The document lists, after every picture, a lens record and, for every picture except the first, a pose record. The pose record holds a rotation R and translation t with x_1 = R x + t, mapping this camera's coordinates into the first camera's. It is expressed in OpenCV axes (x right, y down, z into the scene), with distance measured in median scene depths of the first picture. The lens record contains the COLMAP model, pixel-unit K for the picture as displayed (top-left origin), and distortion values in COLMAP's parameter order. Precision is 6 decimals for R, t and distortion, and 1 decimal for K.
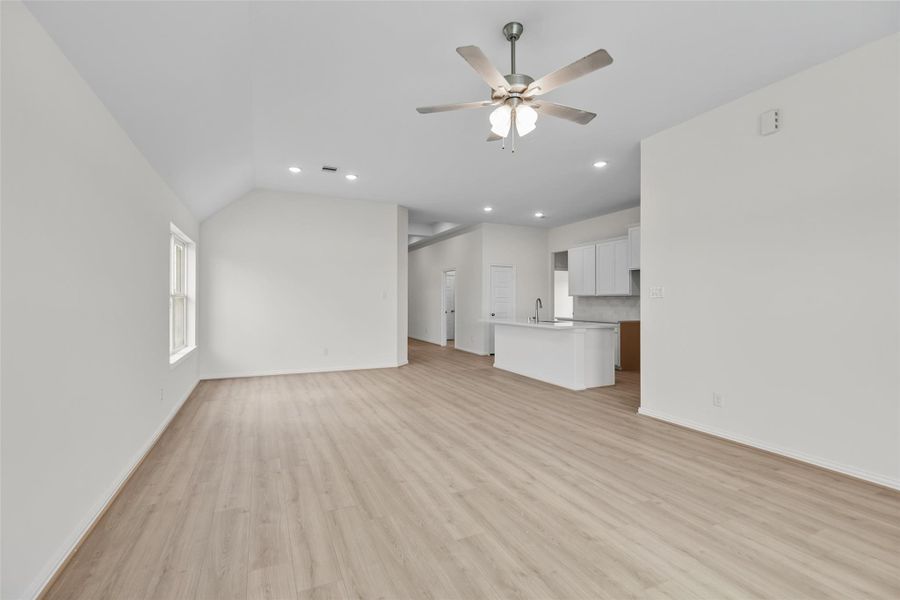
lens RADIAL K [[401.5, 0, 451.9], [0, 401.5, 301.4], [0, 0, 1]] dist [0.003735, 0.000073]
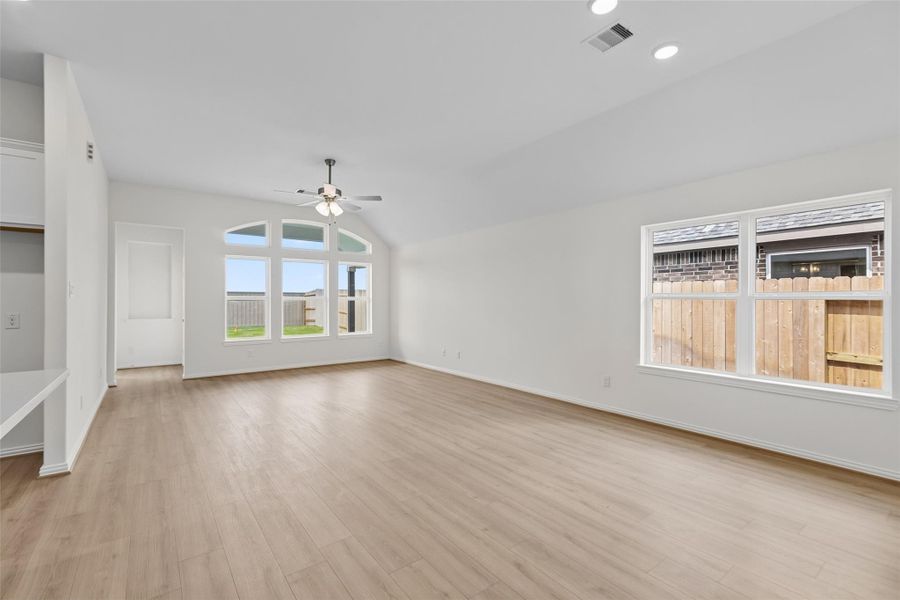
lens RADIAL K [[401.5, 0, 451.9], [0, 401.5, 301.4], [0, 0, 1]] dist [0.003735, 0.000073]
pose [[-0.979490, -0.005056, -0.201429, -0.029736], [-0.005646, 0.999981, 0.002355, -0.007469], [0.201413, 0.003444, -0.979500, 2.449957]]
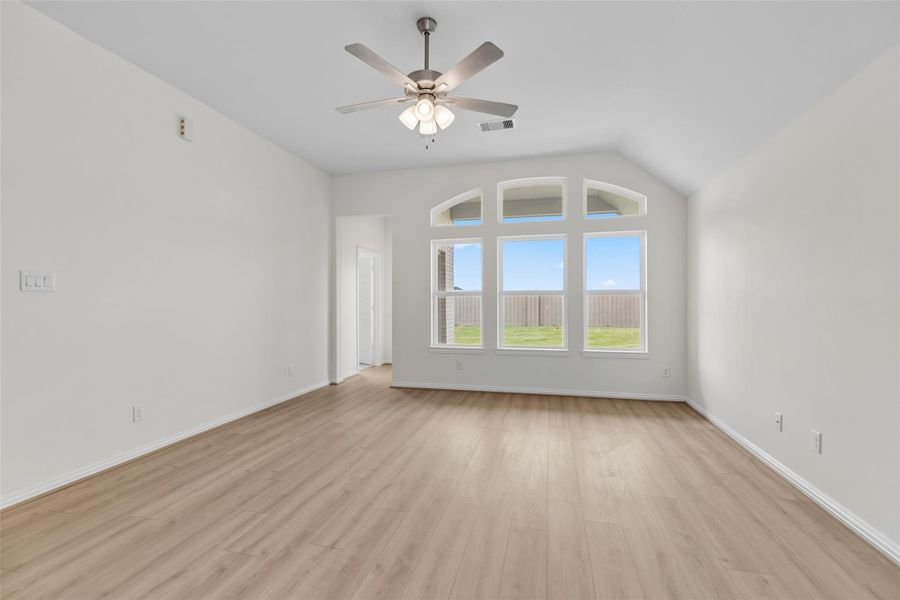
lens RADIAL K [[401.5, 0, 451.9], [0, 401.5, 301.4], [0, 0, 1]] dist [0.003735, 0.000073]
pose [[-0.771506, -0.003773, 0.636210, -0.438072], [0.001006, 0.999974, 0.007150, 0.006630], [-0.636221, 0.006156, -0.771482, 1.417794]]
